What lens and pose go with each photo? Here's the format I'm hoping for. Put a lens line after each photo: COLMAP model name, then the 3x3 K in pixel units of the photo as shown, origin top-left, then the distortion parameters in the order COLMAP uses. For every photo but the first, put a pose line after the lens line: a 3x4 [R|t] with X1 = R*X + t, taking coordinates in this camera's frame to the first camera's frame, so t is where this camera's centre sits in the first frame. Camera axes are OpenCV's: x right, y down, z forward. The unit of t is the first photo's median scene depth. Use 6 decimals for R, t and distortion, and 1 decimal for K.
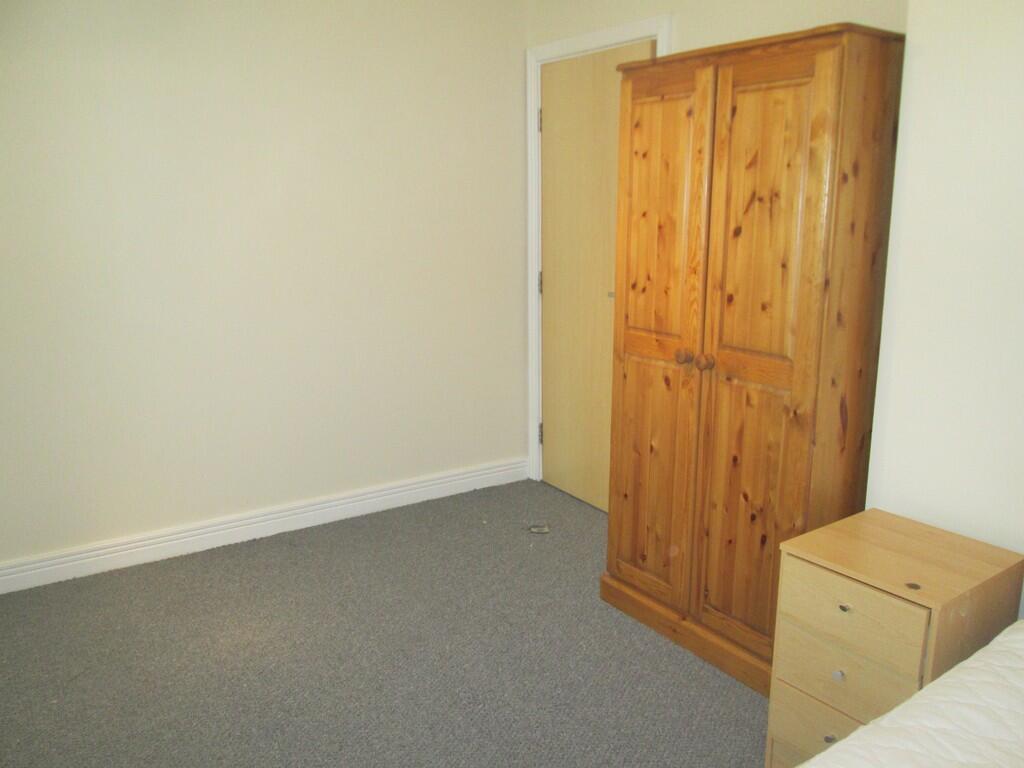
lens RADIAL K [[851.0, 0, 506.2], [0, 851.0, 381.4], [0, 0, 1]] dist [-0.041439, 0.016633]
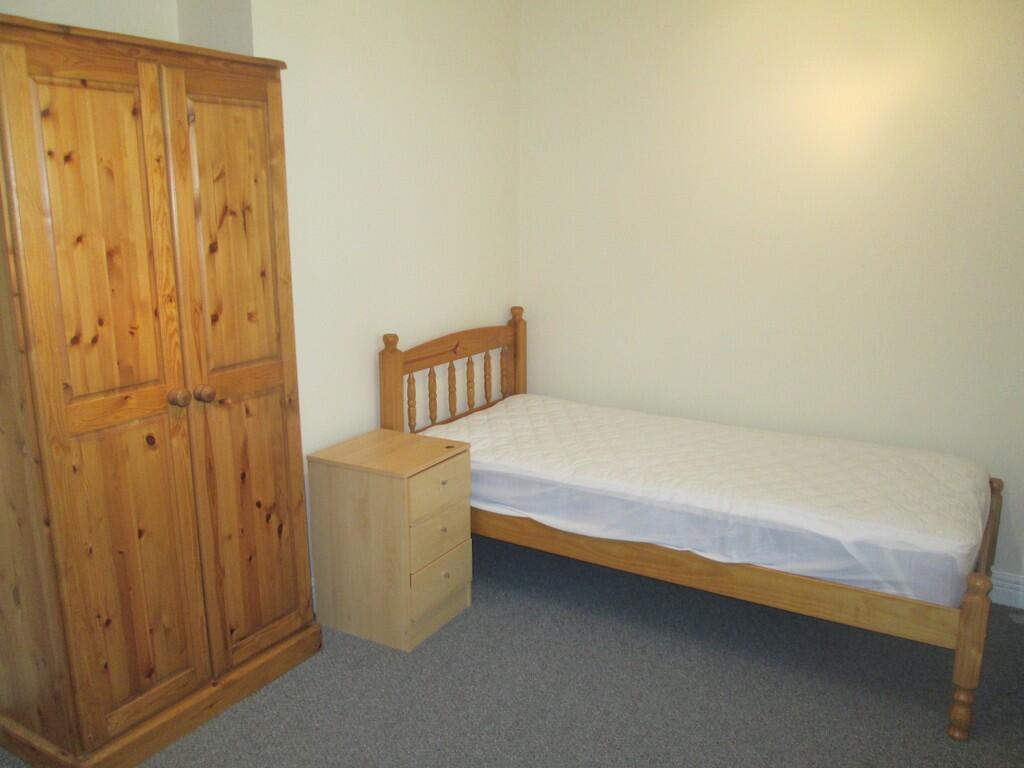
lens RADIAL K [[851.0, 0, 506.2], [0, 851.0, 381.4], [0, 0, 1]] dist [-0.041439, 0.016633]
pose [[-0.416957, -0.193713, 0.888044, -0.716740], [0.196884, 0.934580, 0.296306, -0.244574], [-0.887346, 0.298389, -0.351540, 1.049784]]
